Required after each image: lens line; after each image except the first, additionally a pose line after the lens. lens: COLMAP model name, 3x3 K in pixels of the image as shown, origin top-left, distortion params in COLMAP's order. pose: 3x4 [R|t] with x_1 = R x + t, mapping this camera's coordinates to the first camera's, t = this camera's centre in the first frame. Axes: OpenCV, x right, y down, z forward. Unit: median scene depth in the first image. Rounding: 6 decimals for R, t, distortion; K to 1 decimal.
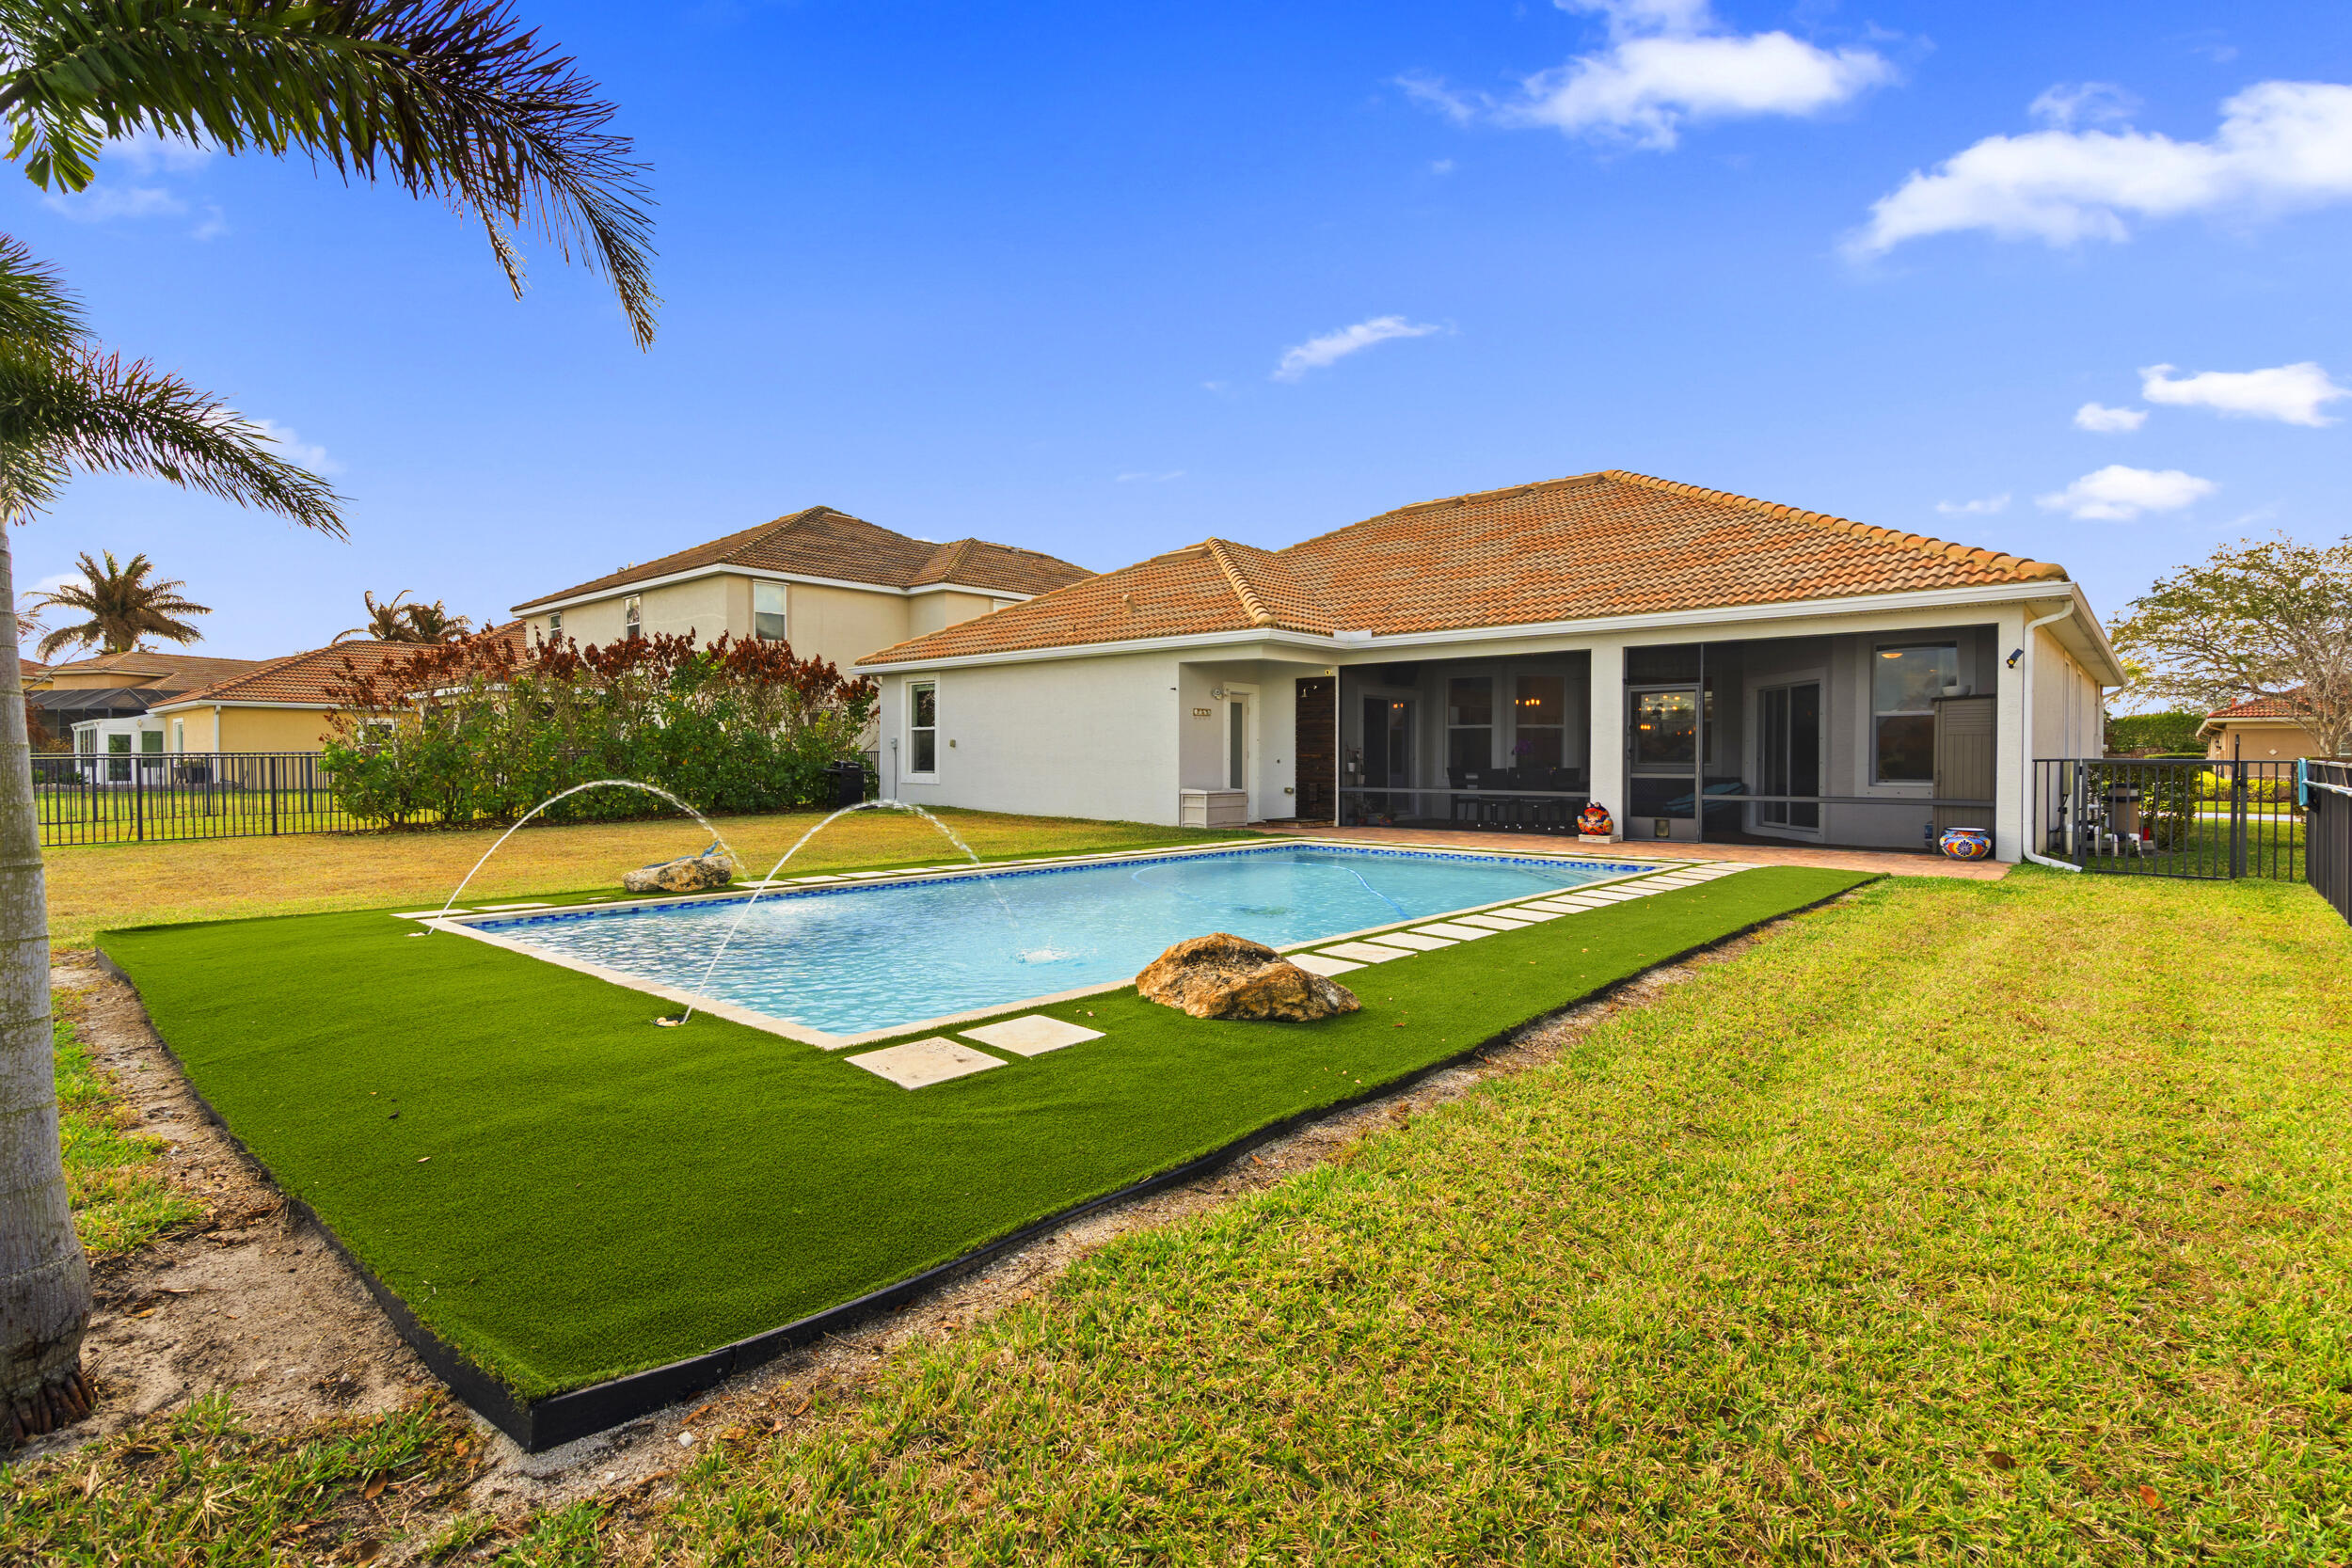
lens RADIAL K [[1138.7, 0, 1176.0], [0, 1138.7, 784.0], [0, 0, 1]] dist [0.000856, 0.000162]
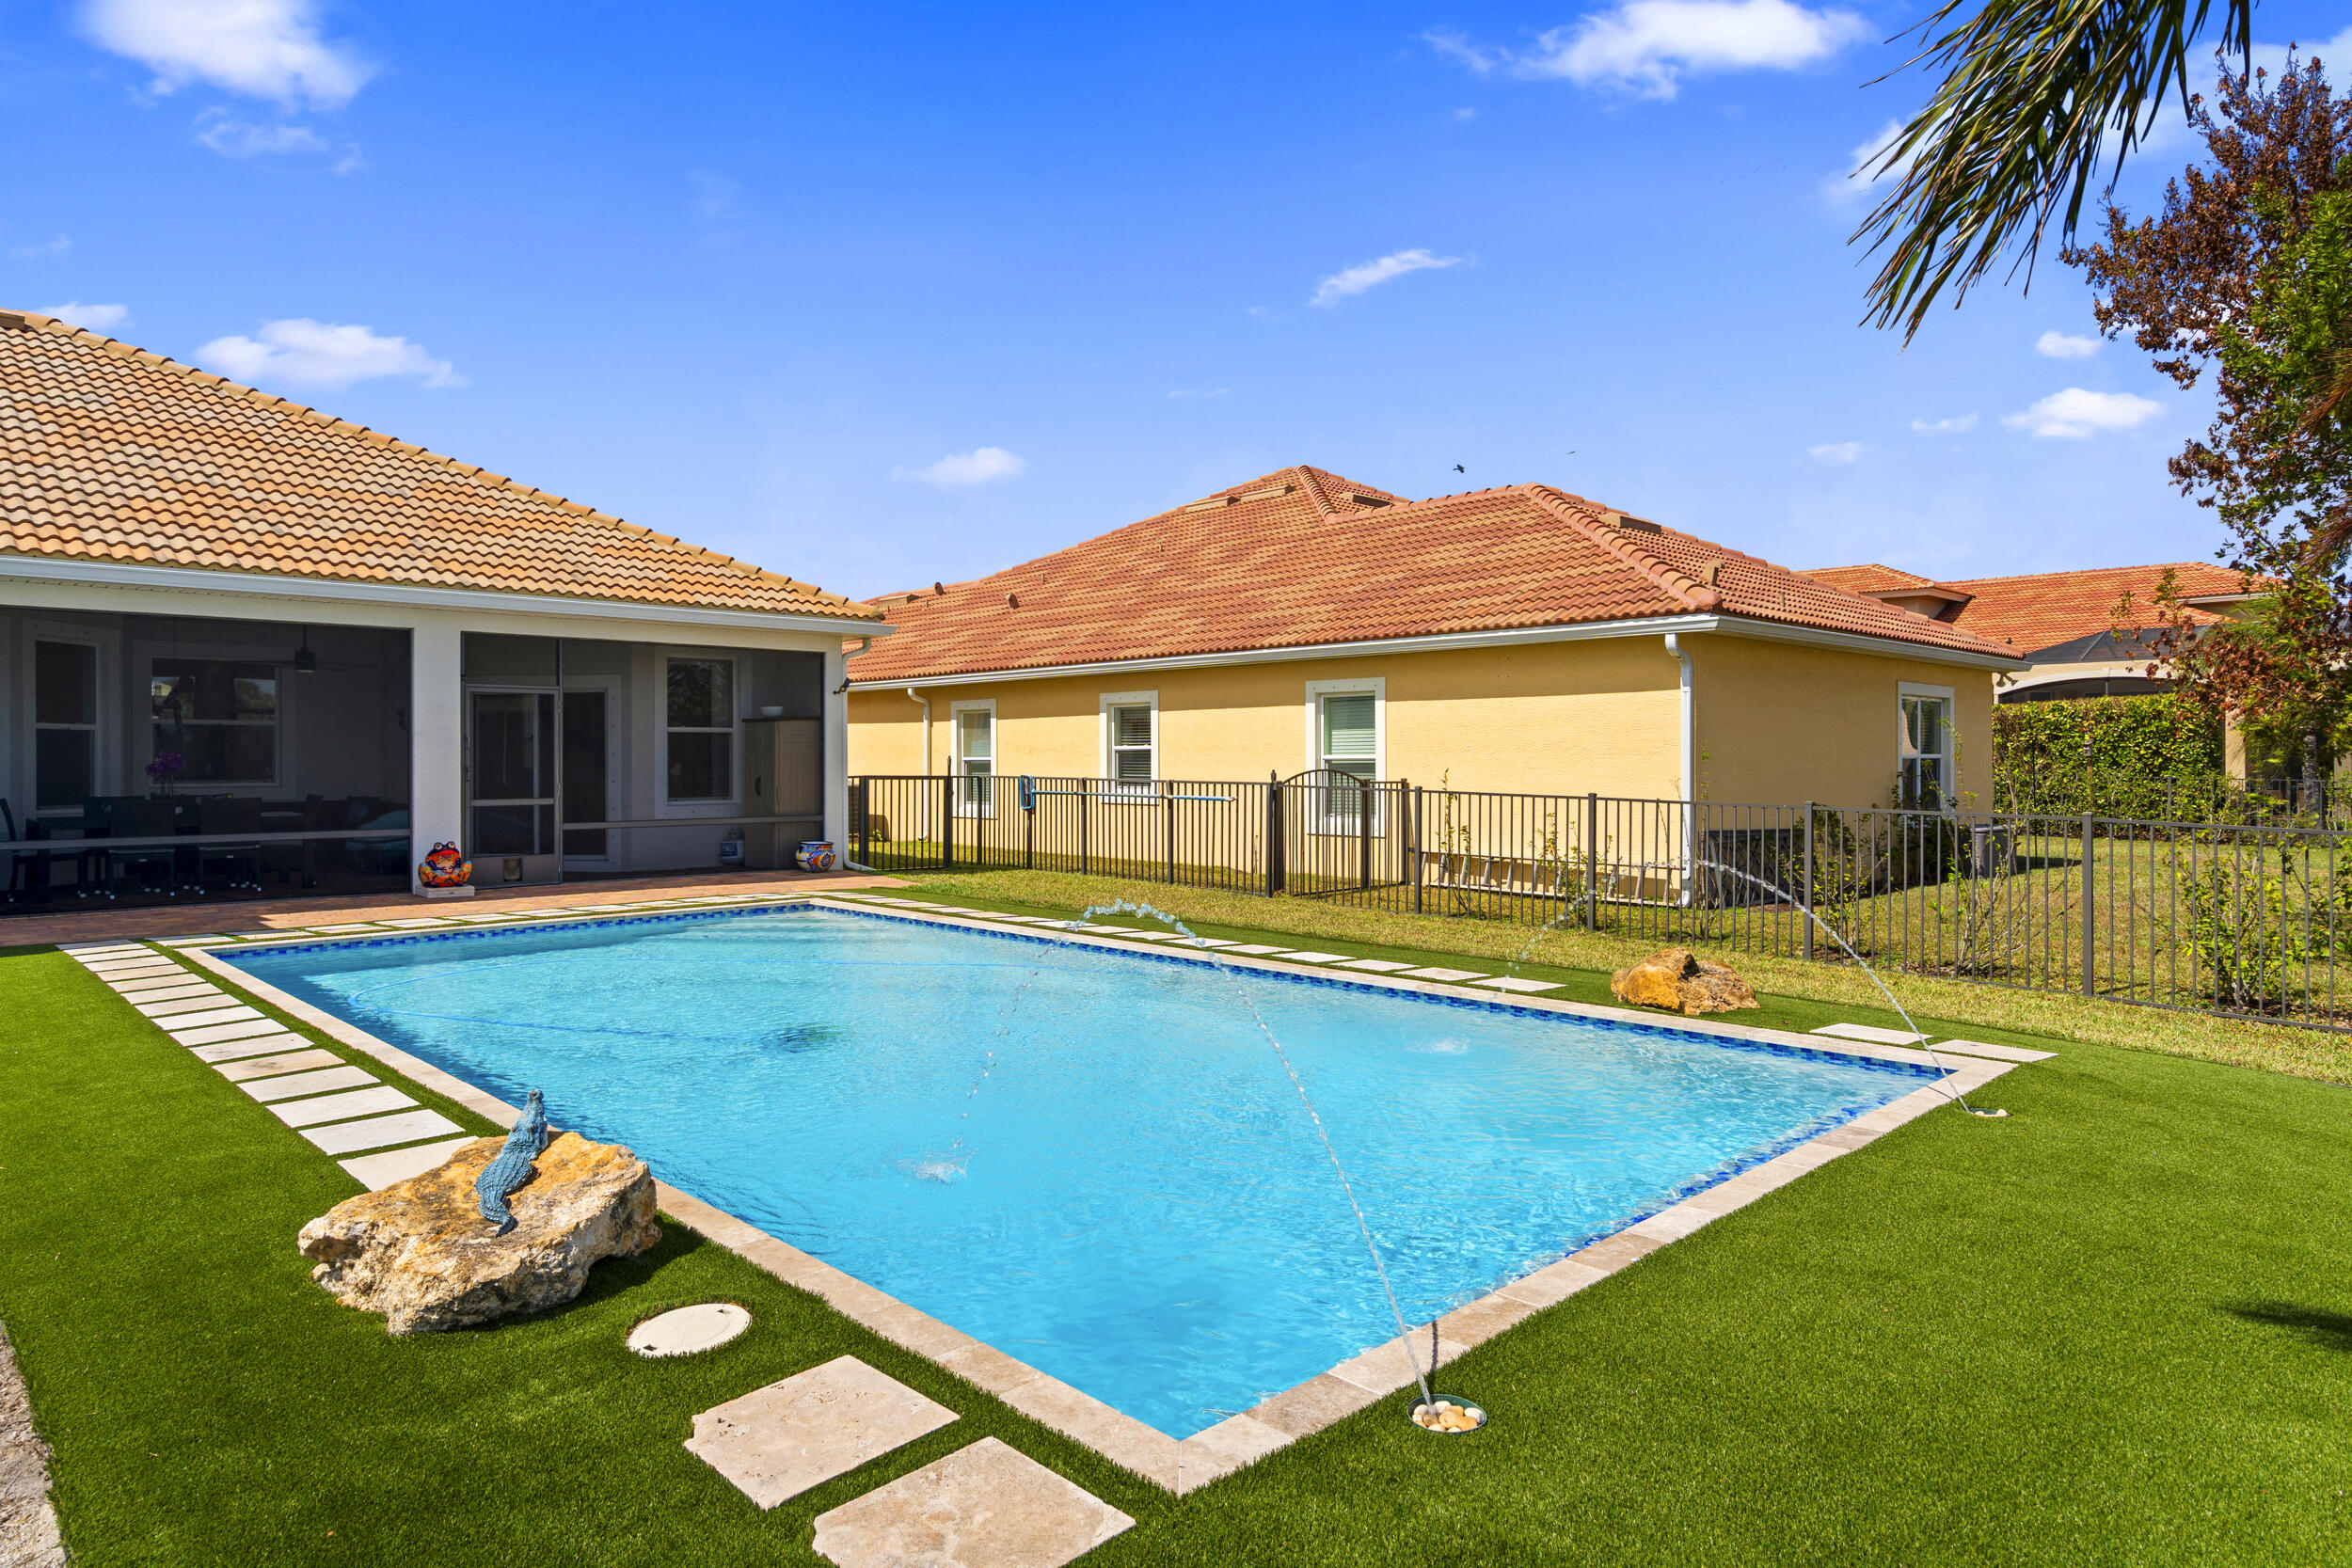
lens RADIAL K [[1390.9, 0, 1176.0], [0, 1390.9, 767.2], [0, 0, 1]] dist [0.004061, 0.001465]
pose [[0.086192, -0.008851, 0.996239, -0.459816], [0.023168, 0.999708, 0.006877, -0.025575], [-0.996009, 0.022488, 0.086372, 0.441637]]
